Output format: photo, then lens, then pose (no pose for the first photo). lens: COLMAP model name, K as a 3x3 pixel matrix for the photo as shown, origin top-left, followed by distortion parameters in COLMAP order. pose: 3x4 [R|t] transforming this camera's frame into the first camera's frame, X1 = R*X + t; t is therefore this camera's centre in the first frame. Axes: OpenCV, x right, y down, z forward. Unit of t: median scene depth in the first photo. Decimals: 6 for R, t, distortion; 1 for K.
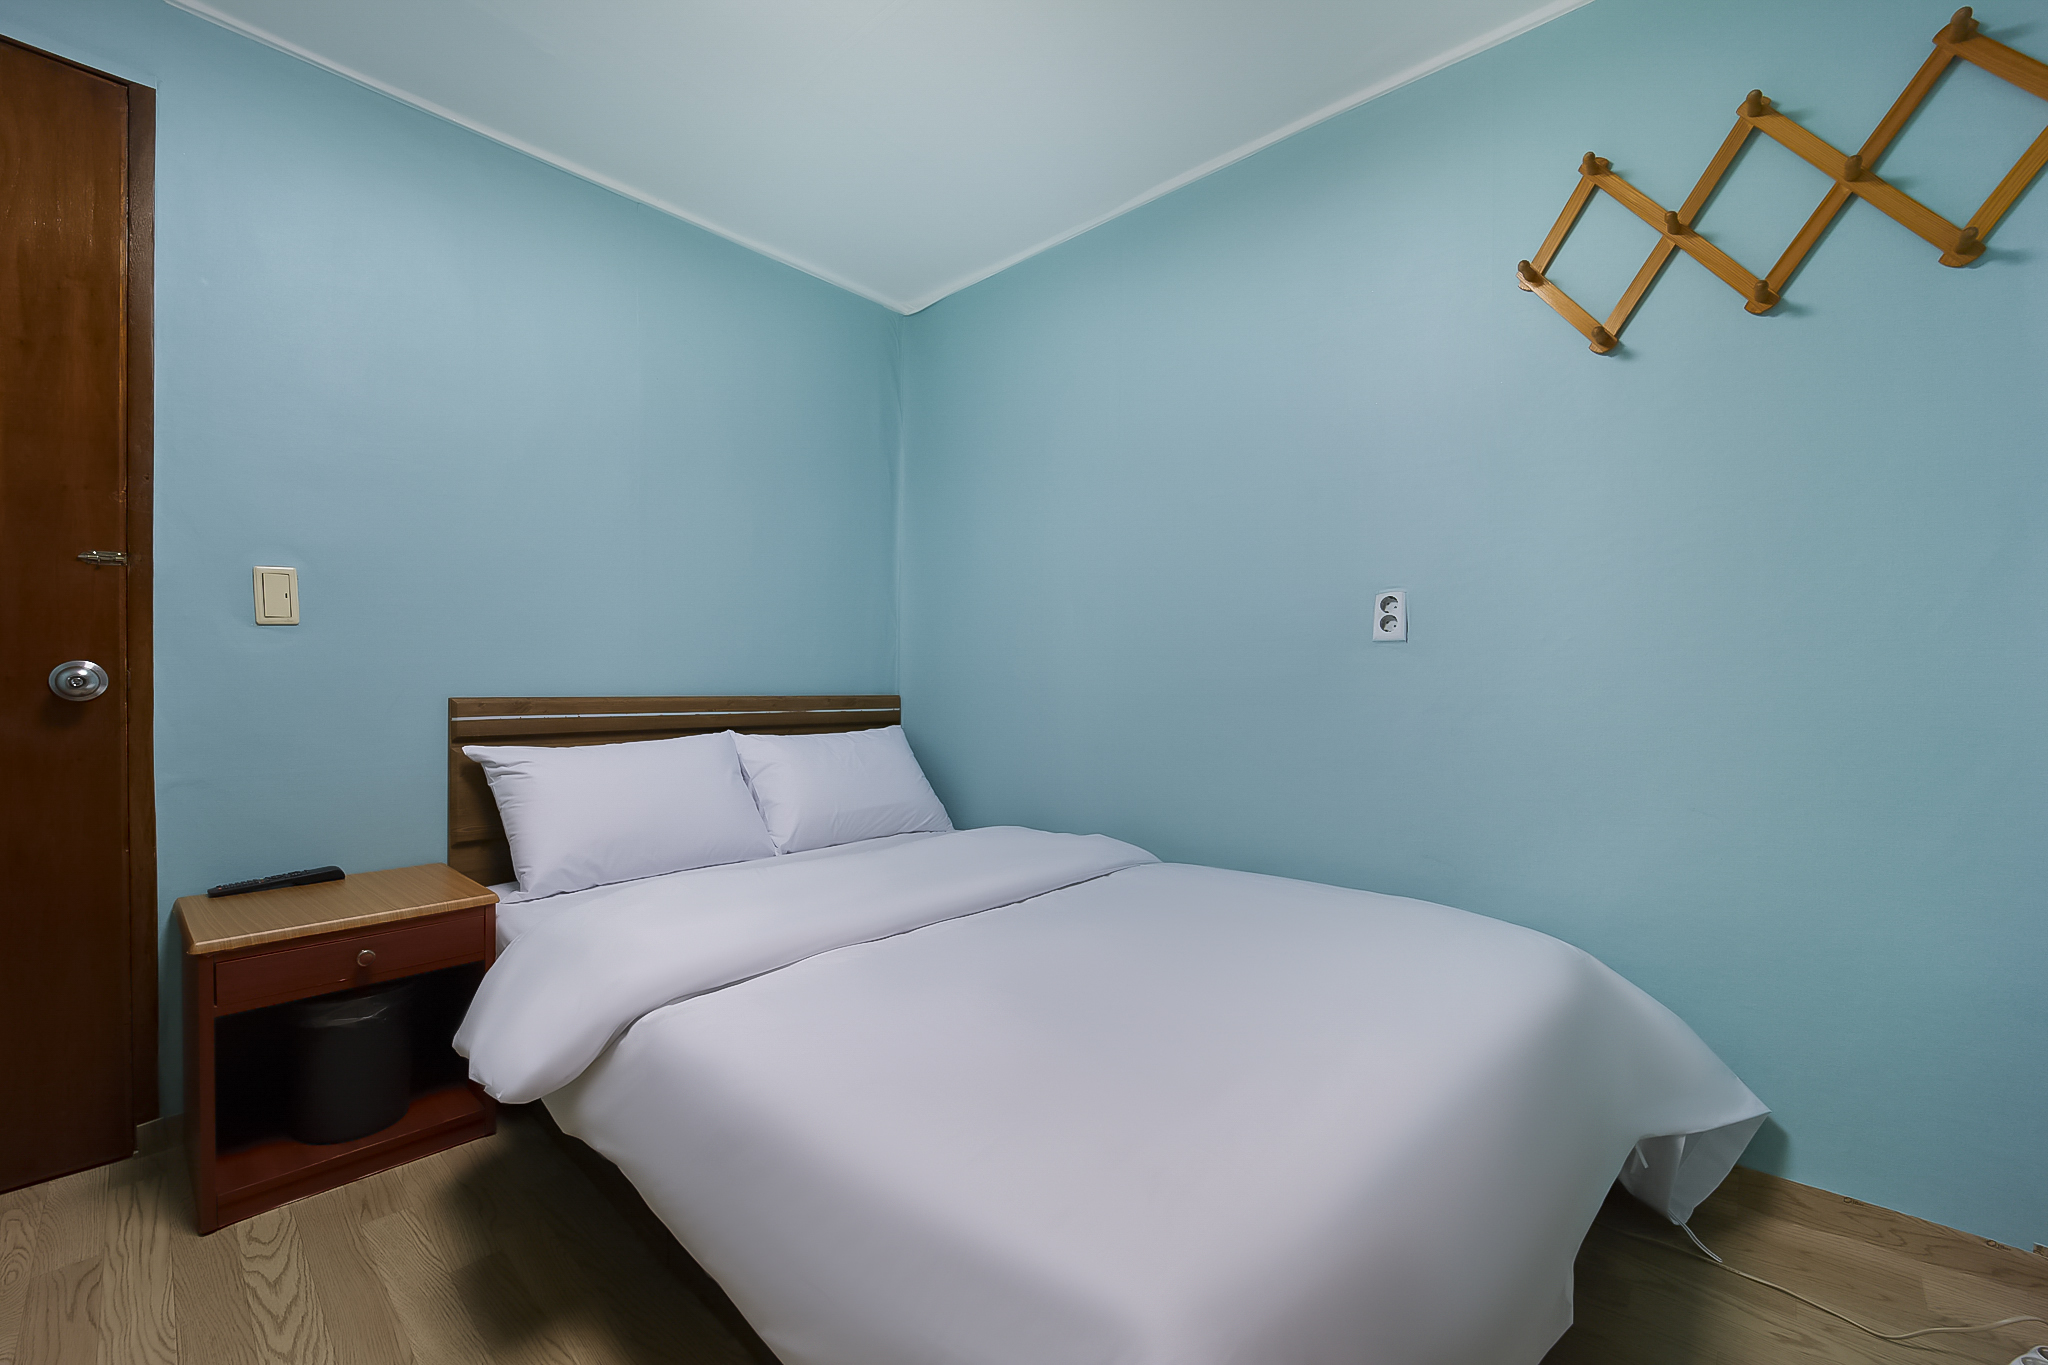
lens RADIAL K [[840.3, 0, 1023.5], [0, 840.3, 666.9], [0, 0, 1]] dist [-0.001712, -0.008208]
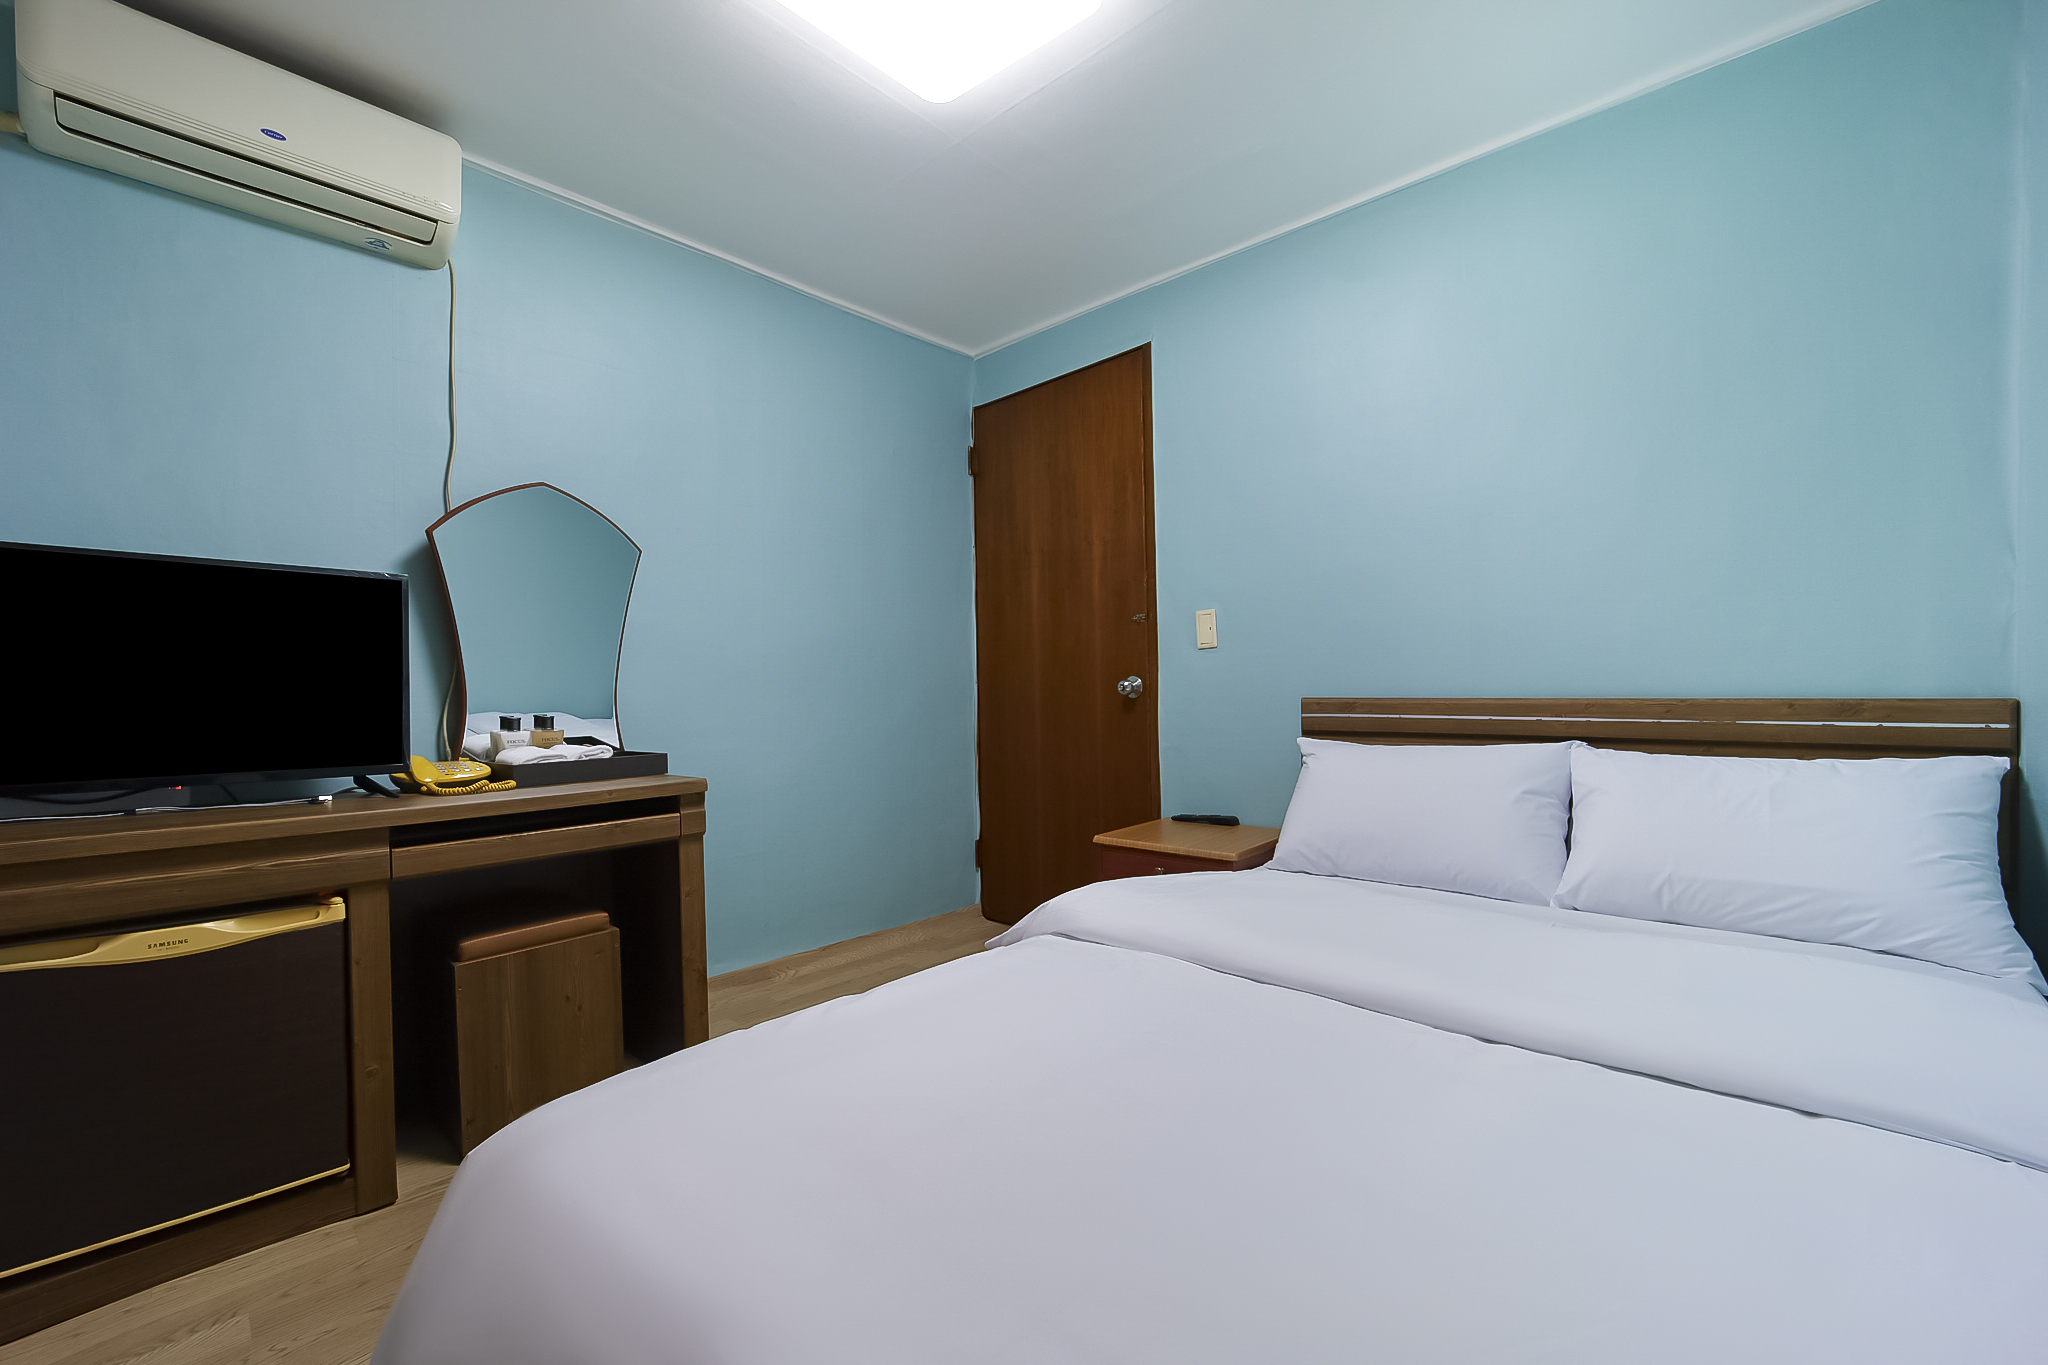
lens RADIAL K [[840.3, 0, 1023.5], [0, 840.3, 666.9], [0, 0, 1]] dist [-0.001712, -0.008208]
pose [[-0.014591, -0.030752, -0.999421, 0.548788], [0.032478, 0.998985, -0.031212, 0.015809], [0.999366, -0.032915, -0.013578, 0.600340]]
